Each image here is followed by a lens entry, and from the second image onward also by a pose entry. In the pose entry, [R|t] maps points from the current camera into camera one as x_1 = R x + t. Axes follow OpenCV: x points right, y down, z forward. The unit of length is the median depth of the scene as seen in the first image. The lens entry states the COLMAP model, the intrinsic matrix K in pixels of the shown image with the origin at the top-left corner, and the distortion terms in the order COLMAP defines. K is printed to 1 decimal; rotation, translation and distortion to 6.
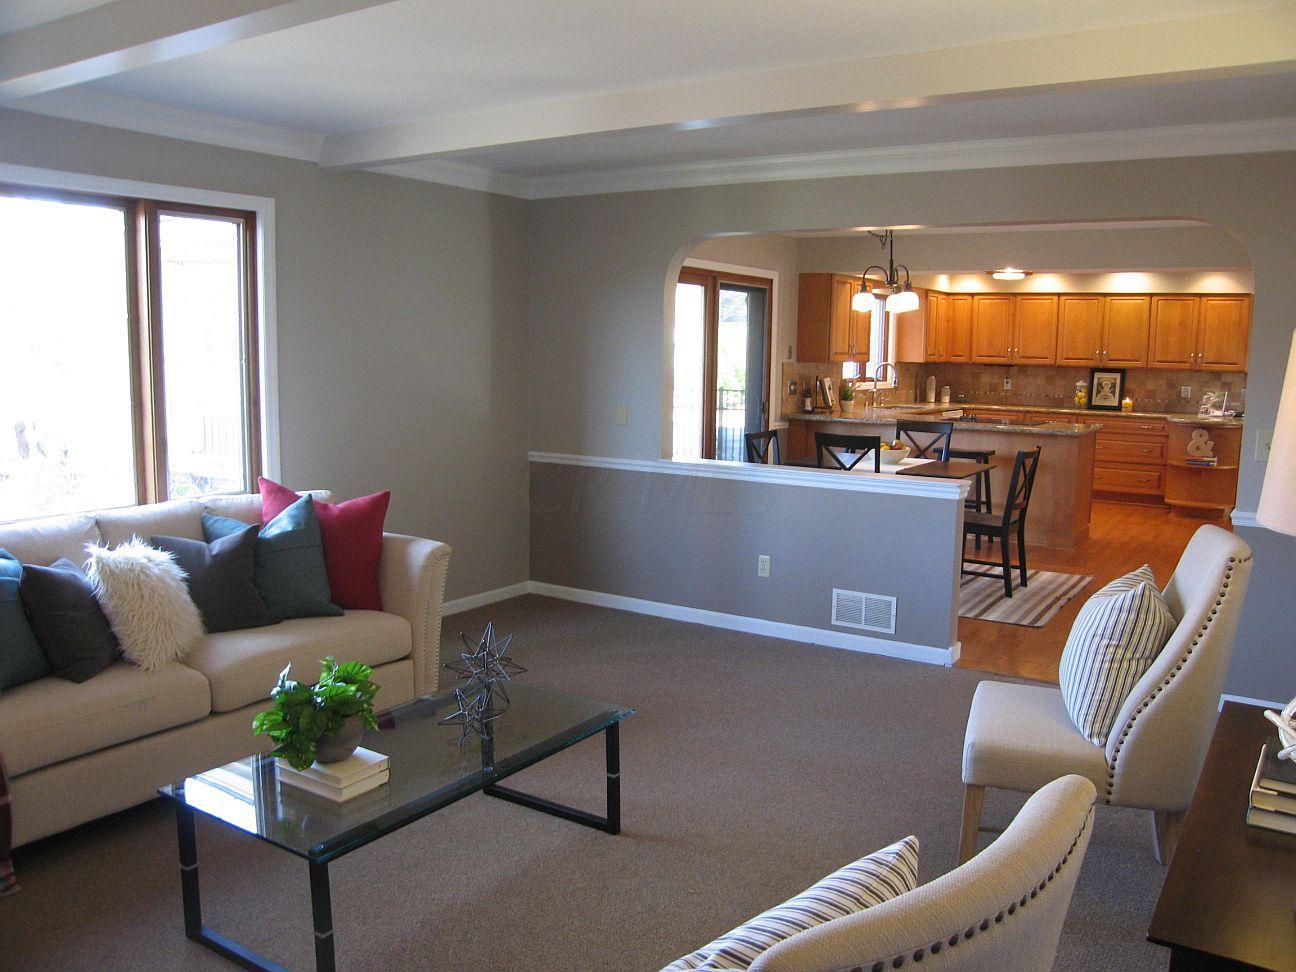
lens RADIAL K [[1063.8, 0, 663.7], [0, 1063.8, 496.3], [0, 0, 1]] dist [-0.144572, 0.104538]
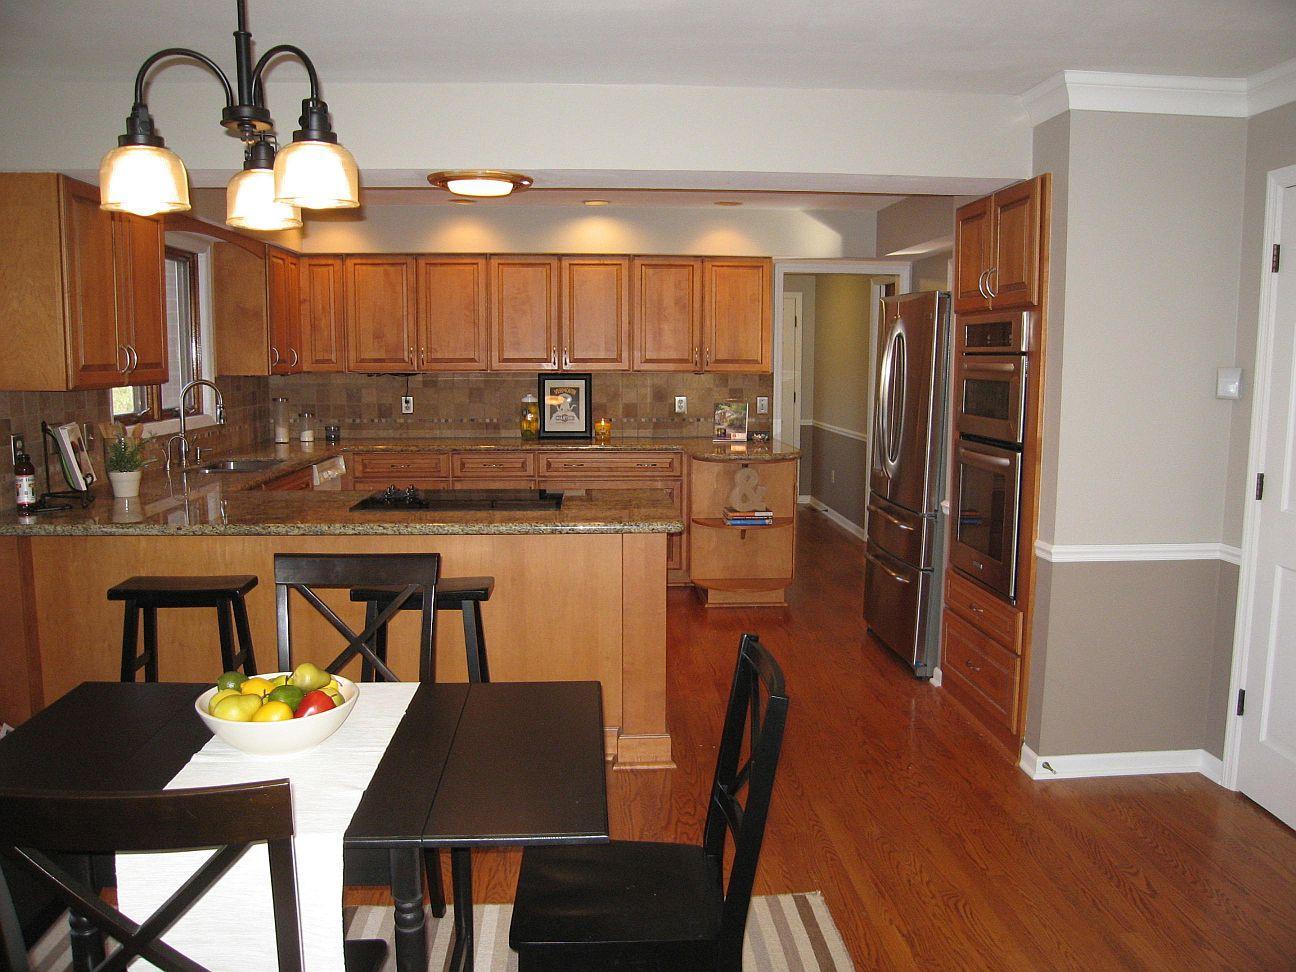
lens RADIAL K [[1063.8, 0, 663.7], [0, 1063.8, 496.3], [0, 0, 1]] dist [-0.144572, 0.104538]
pose [[0.800917, -0.089717, 0.592015, 0.084583], [0.089708, 0.995531, 0.029505, -0.062744], [-0.592017, 0.029477, 0.805386, 0.447514]]
